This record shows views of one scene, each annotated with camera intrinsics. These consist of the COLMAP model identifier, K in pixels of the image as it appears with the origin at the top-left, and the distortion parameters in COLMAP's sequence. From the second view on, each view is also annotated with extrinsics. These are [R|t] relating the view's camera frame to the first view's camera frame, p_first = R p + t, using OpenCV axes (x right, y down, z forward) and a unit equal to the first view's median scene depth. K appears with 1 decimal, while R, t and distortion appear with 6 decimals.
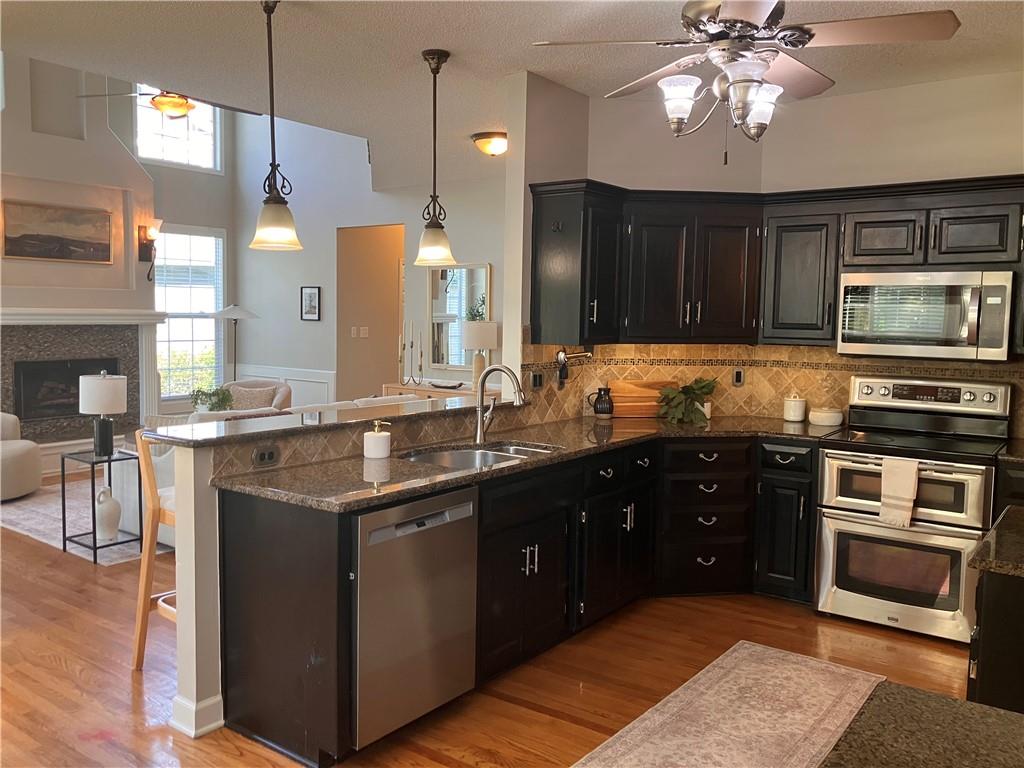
lens RADIAL K [[837.9, 0, 498.4], [0, 837.9, 382.5], [0, 0, 1]] dist [0.046758, -0.060870]
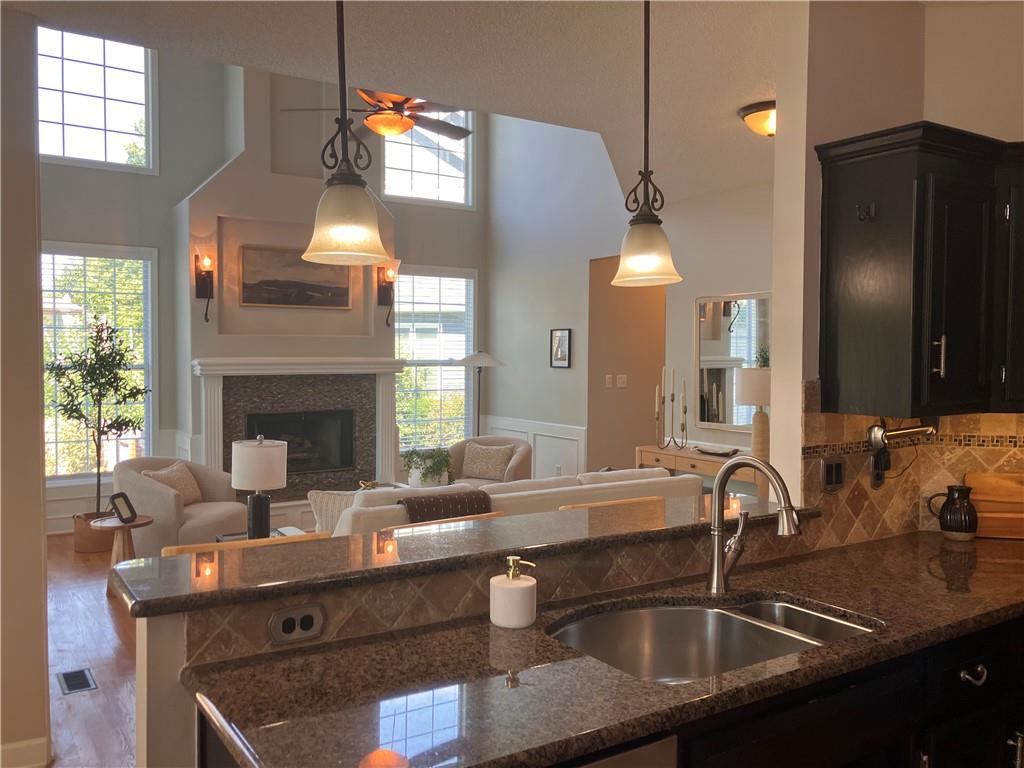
lens RADIAL K [[837.9, 0, 499.2], [0, 837.9, 376.5], [0, 0, 1]] dist [0.046758, -0.060870]
pose [[0.938359, -0.001850, -0.345656, 0.031616], [-0.018148, 0.998343, -0.054612, -0.034168], [0.345184, 0.057519, 0.936771, 0.357628]]
